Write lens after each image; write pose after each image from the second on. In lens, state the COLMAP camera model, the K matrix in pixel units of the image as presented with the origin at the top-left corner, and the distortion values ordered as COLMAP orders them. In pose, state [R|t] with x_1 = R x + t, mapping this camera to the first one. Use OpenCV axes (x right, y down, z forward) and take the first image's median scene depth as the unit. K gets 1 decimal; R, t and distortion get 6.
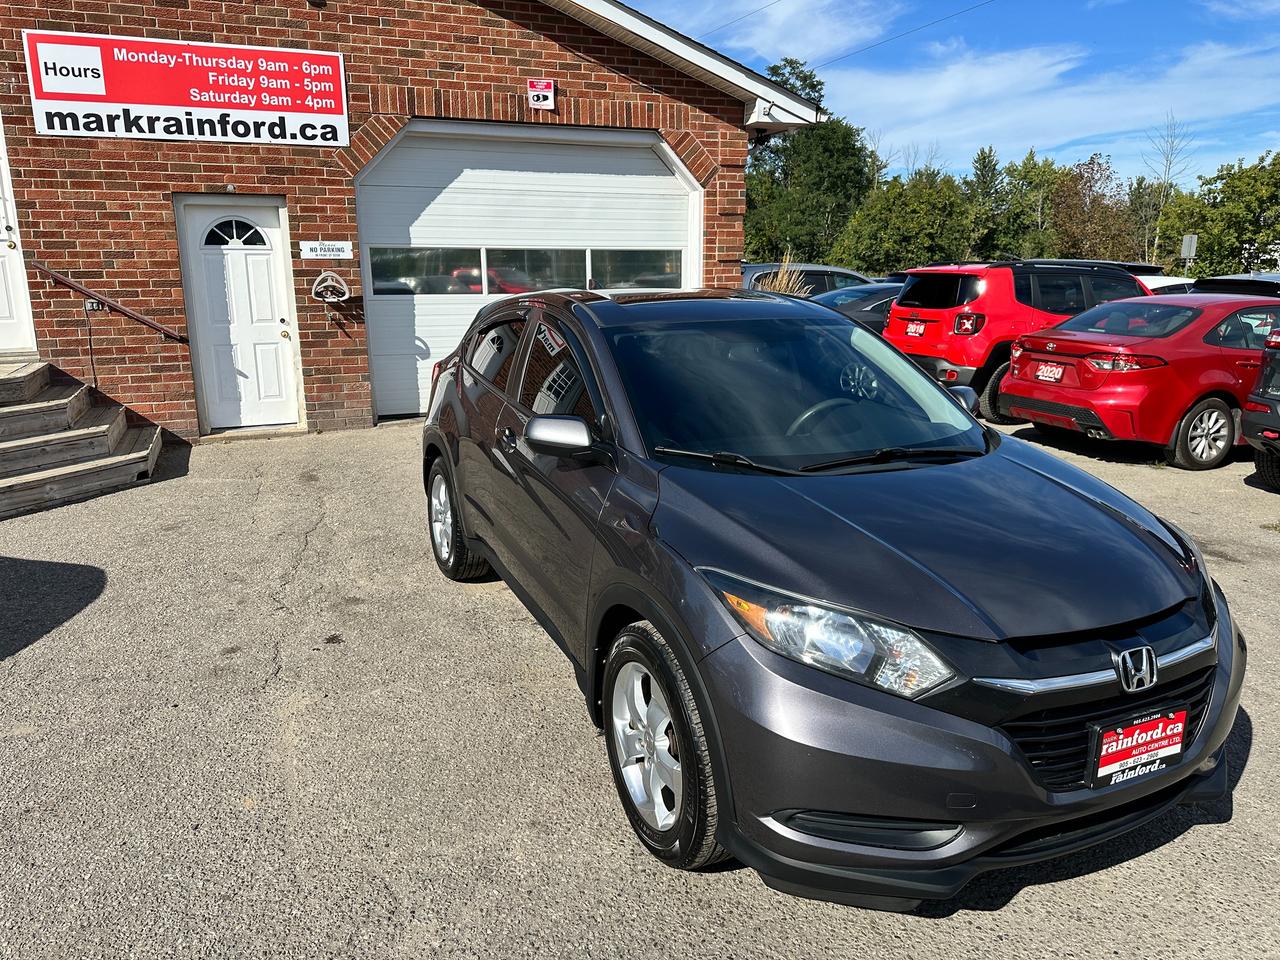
lens RADIAL K [[895.4, 0, 617.9], [0, 895.4, 481.5], [0, 0, 1]] dist [0.024489, -0.036576]
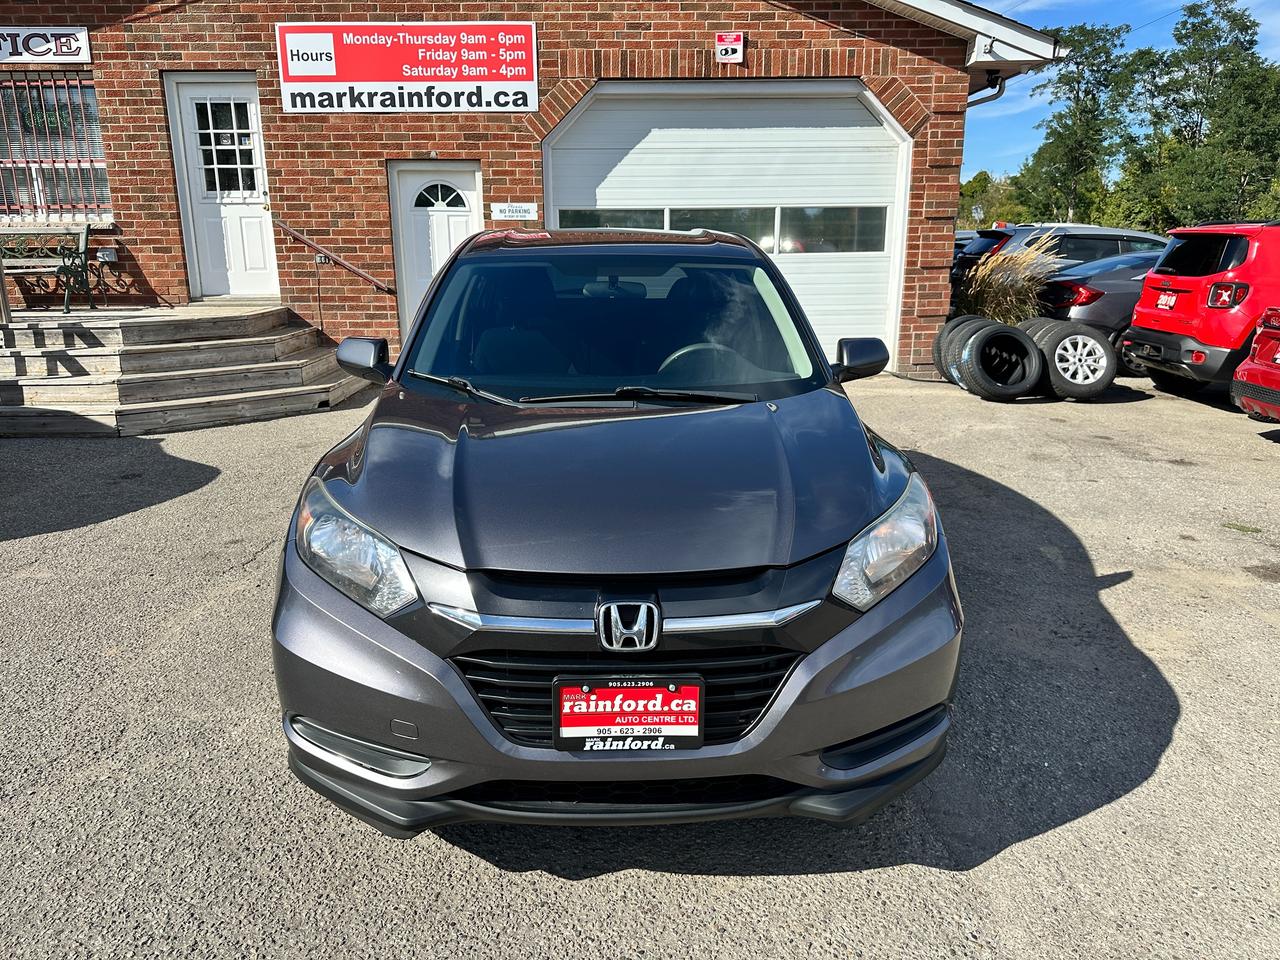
lens RADIAL K [[895.4, 0, 635.4], [0, 895.4, 482.5], [0, 0, 1]] dist [0.024489, -0.036576]
pose [[0.928232, 0.096685, -0.359219, 0.232879], [-0.087413, 0.995286, 0.042007, 0.008644], [0.361587, -0.007591, 0.932308, 0.050806]]
